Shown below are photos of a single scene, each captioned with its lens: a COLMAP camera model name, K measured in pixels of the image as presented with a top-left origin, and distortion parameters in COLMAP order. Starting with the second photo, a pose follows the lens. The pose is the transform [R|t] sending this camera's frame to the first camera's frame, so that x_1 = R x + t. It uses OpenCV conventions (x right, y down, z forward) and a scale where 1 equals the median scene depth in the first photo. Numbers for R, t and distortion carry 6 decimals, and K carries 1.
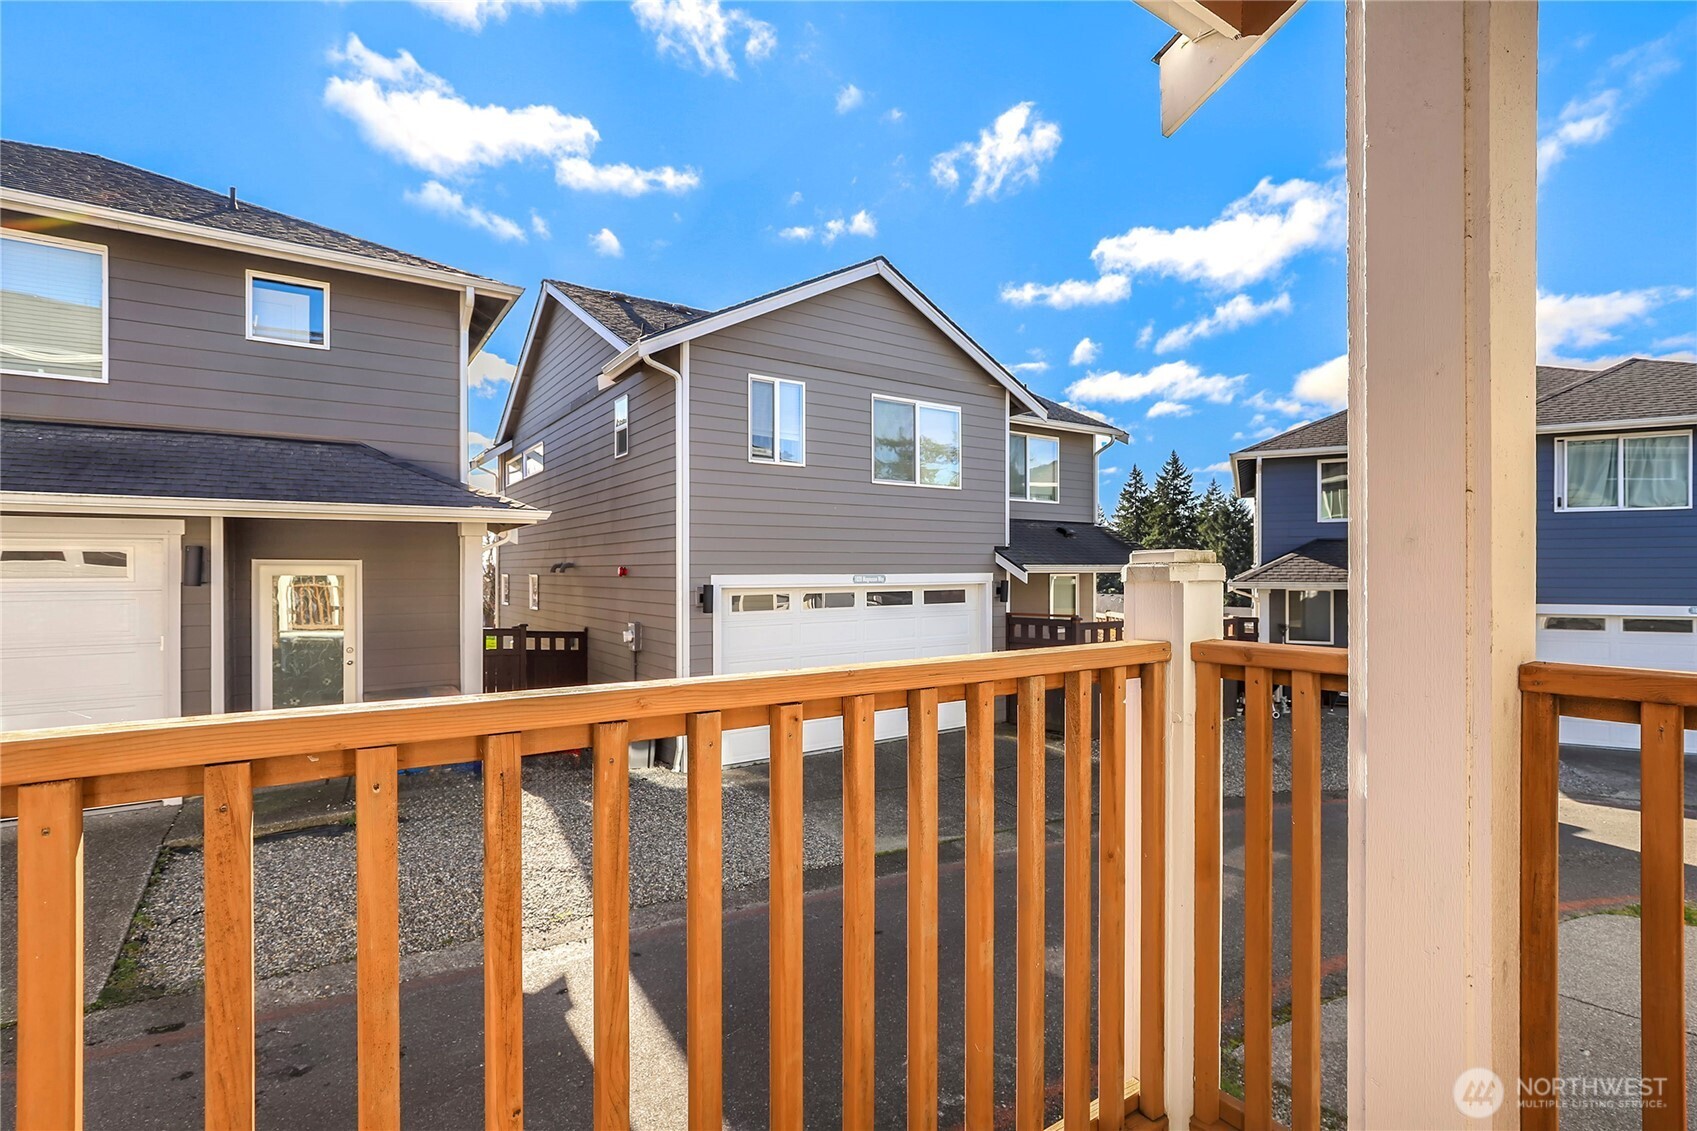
lens RADIAL K [[791.6, 0, 859.6], [0, 791.6, 570.7], [0, 0, 1]] dist [-0.022159, 0.010837]
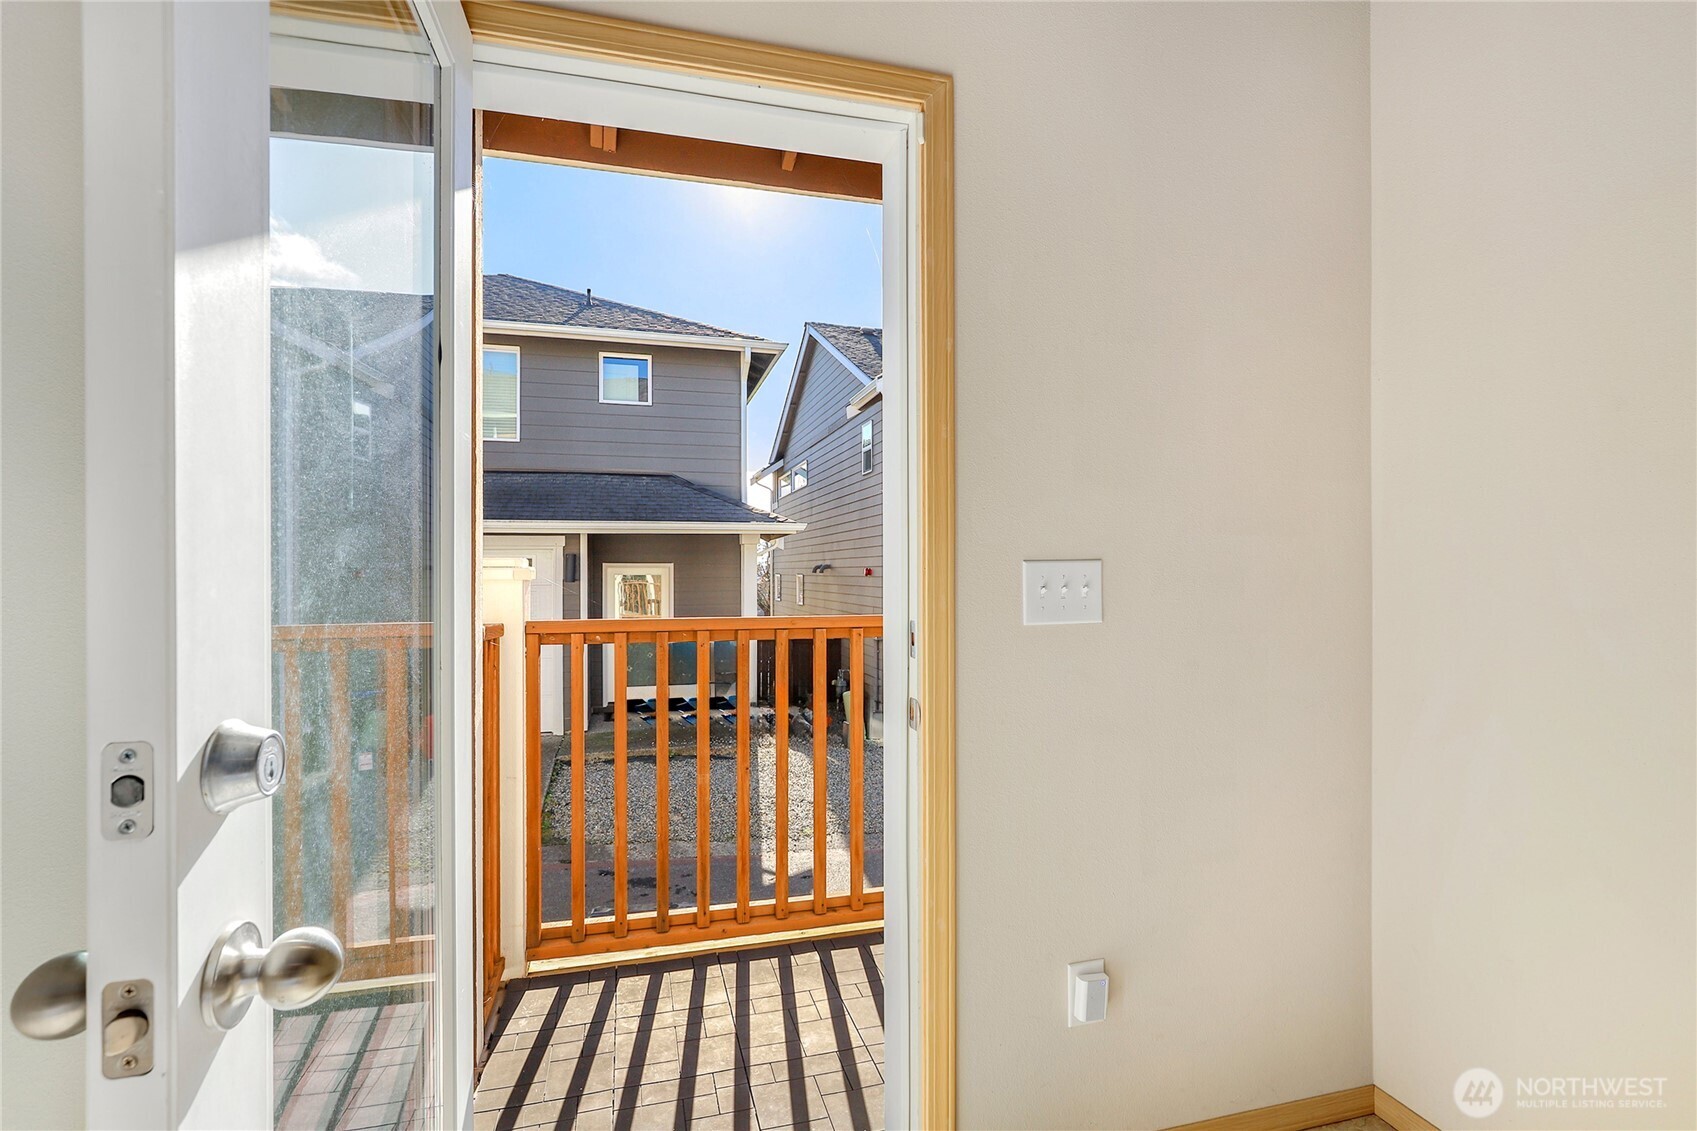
lens RADIAL K [[791.6, 0, 859.6], [0, 791.6, 570.7], [0, 0, 1]] dist [-0.022159, 0.010837]
pose [[0.947731, -0.000149, -0.319069, 0.073562], [0.000081, 1.000000, -0.000228, -0.000604], [0.319069, 0.000190, 0.947731, -0.134013]]
